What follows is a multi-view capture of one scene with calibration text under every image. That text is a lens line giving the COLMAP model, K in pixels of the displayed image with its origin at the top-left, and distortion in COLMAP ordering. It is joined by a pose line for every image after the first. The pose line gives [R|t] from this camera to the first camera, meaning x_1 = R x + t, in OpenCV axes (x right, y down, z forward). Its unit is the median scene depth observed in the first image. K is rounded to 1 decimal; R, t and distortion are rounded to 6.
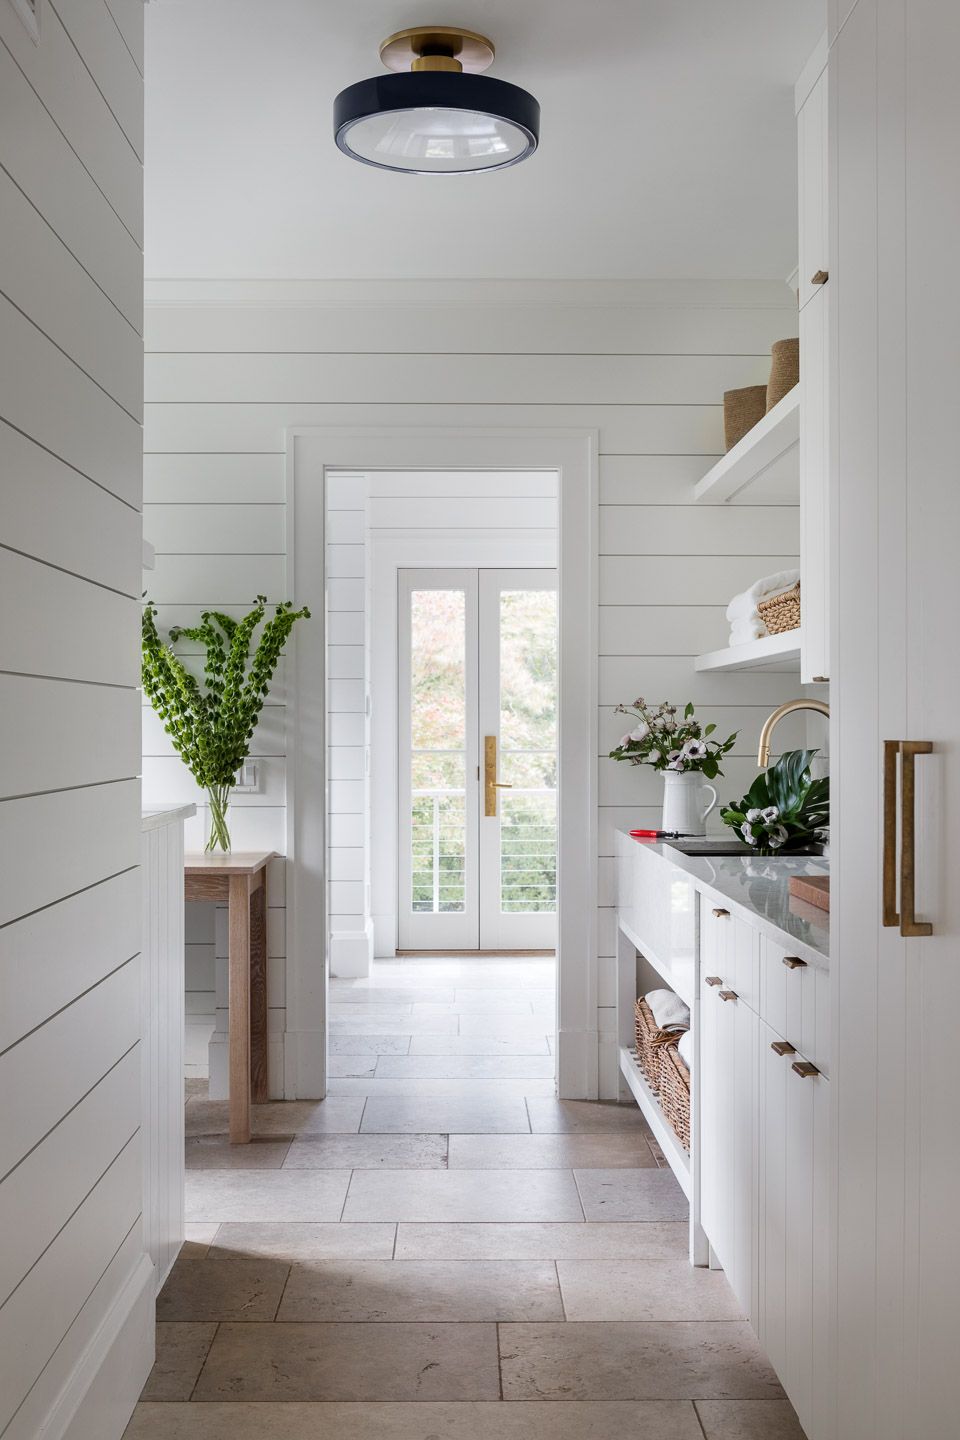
lens RADIAL K [[1969.4, 0, 480.0], [0, 1969.4, 720.0], [0, 0, 1]] dist [0.001318, -0.087471]
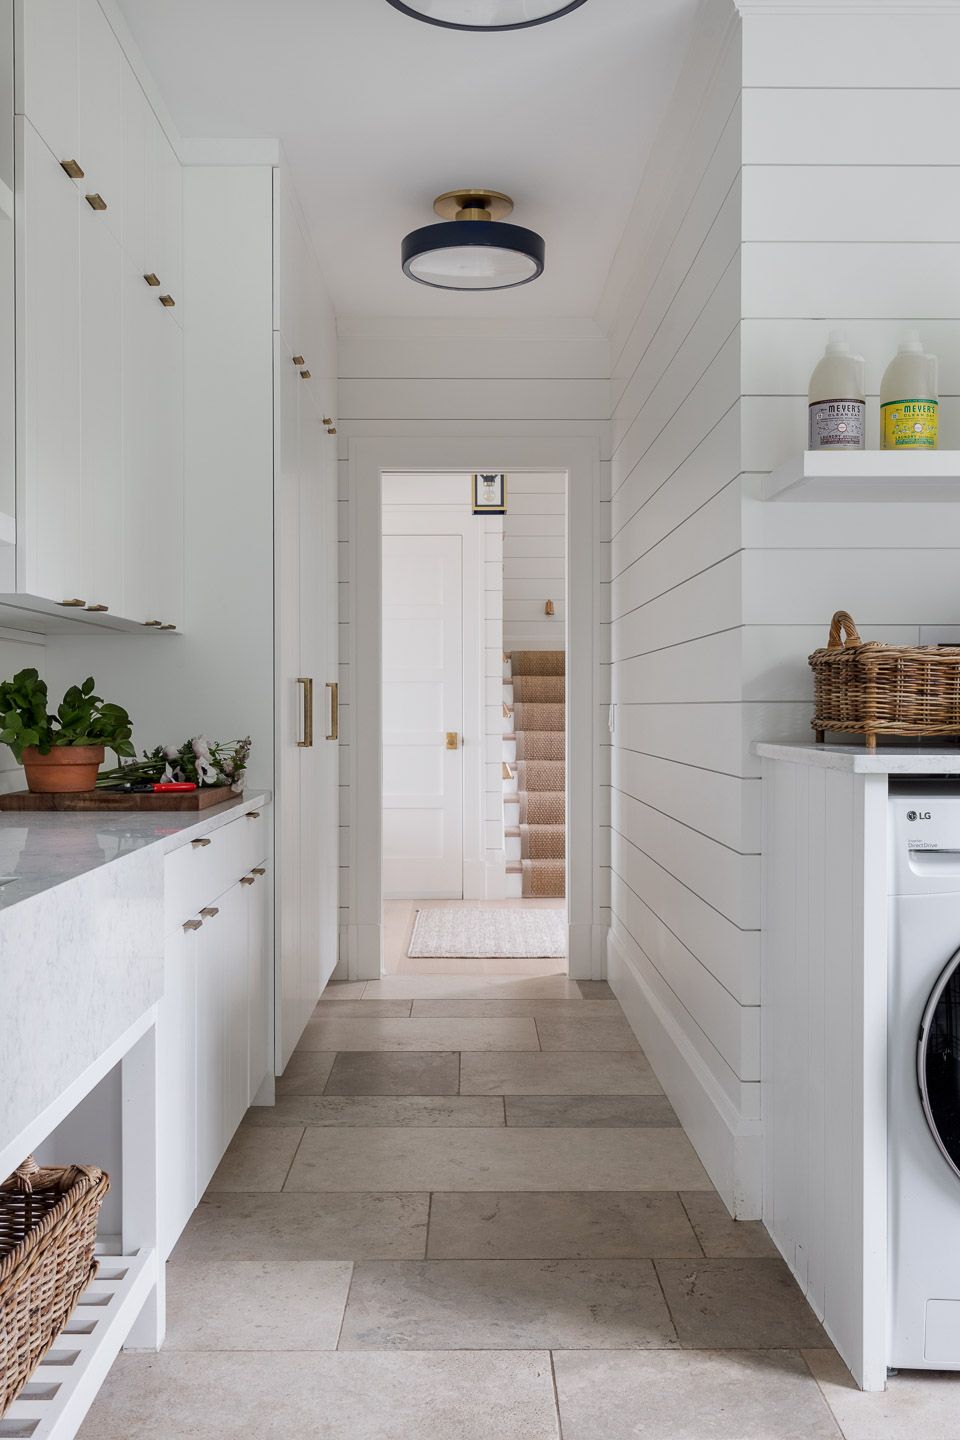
lens RADIAL K [[1969.4, 0, 480.0], [0, 1969.4, 720.0], [0, 0, 1]] dist [0.001318, -0.087471]
pose [[-0.999985, 0.000626, 0.005506, -0.025673], [0.000636, 0.999998, 0.001868, 0.036210], [-0.005505, 0.001872, -0.999983, 2.107691]]
